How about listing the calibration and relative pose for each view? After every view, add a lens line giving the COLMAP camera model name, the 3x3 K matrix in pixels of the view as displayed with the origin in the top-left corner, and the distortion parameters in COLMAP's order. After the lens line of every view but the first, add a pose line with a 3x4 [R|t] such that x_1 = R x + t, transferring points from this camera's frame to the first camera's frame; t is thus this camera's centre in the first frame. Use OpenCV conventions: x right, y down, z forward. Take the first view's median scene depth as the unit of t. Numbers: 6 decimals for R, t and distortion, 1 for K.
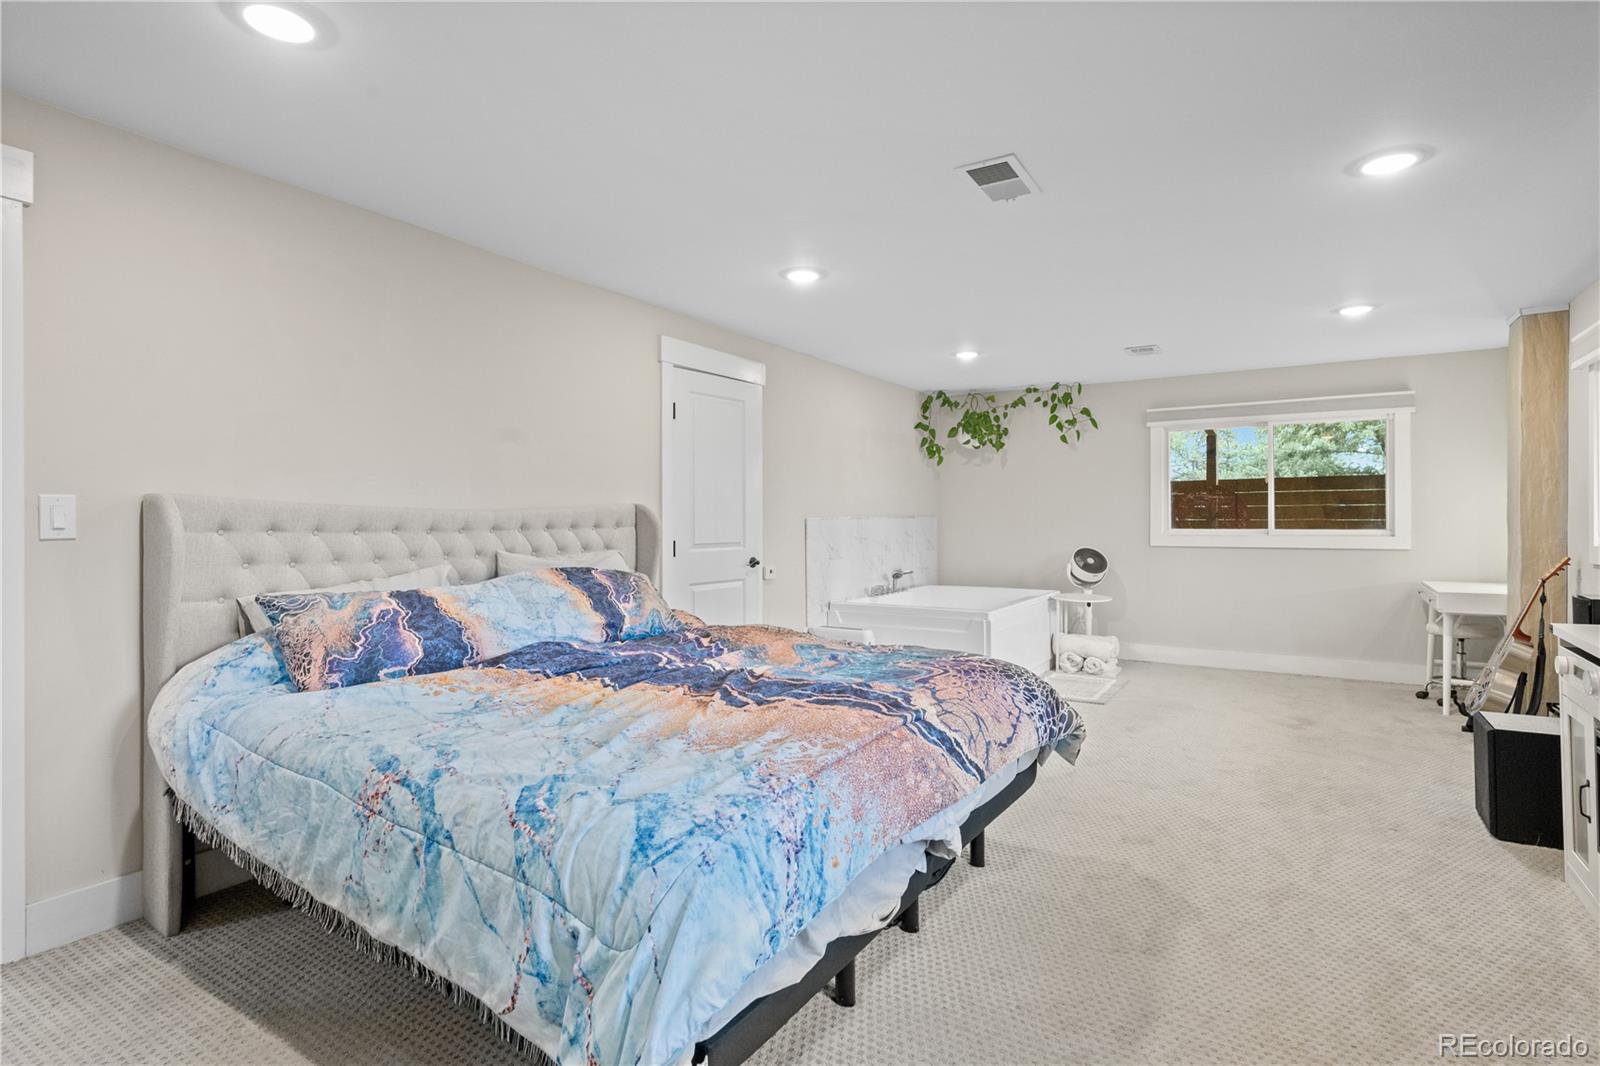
lens RADIAL K [[809.3, 0, 800.0], [0, 809.3, 533.0], [0, 0, 1]] dist [0.001458, -0.000006]
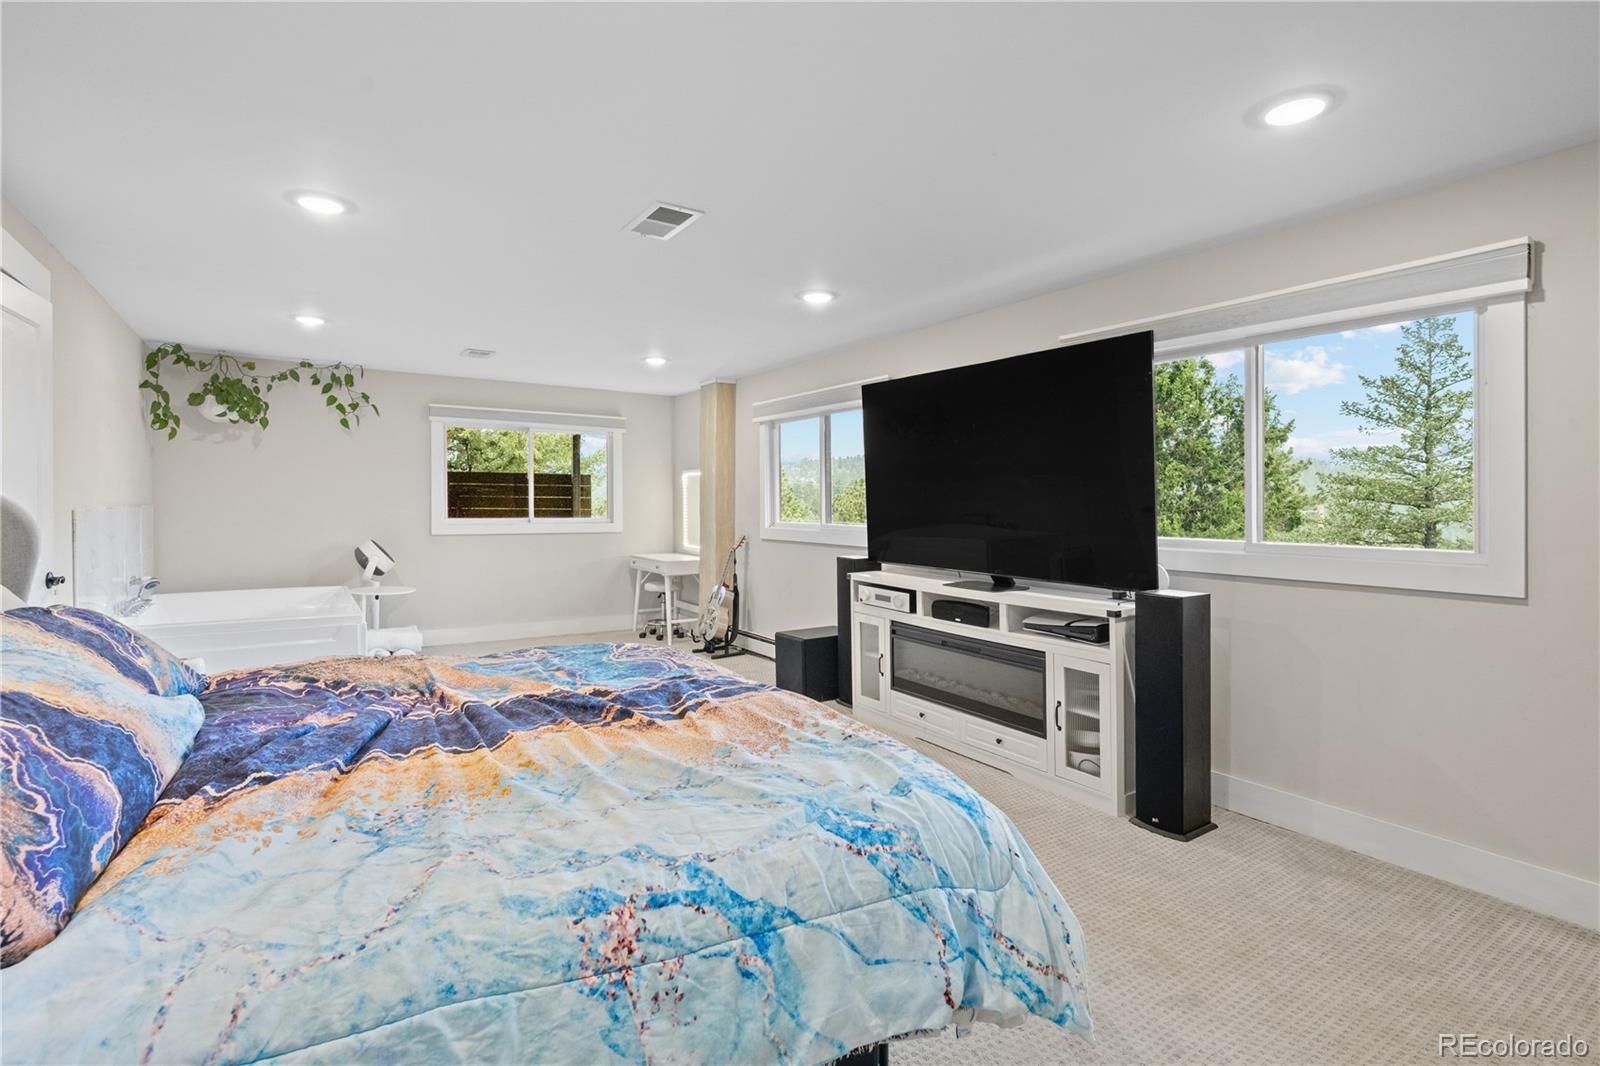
lens RADIAL K [[771.0, 0, 800.3], [0, 771.0, 513.4], [0, 0, 1]] dist [-0.001965, 0.000155]
pose [[0.415754, -0.004974, 0.909464, -0.319028], [0.006915, 0.999973, 0.002308, -0.011923], [-0.909451, 0.005329, 0.415777, 0.179853]]
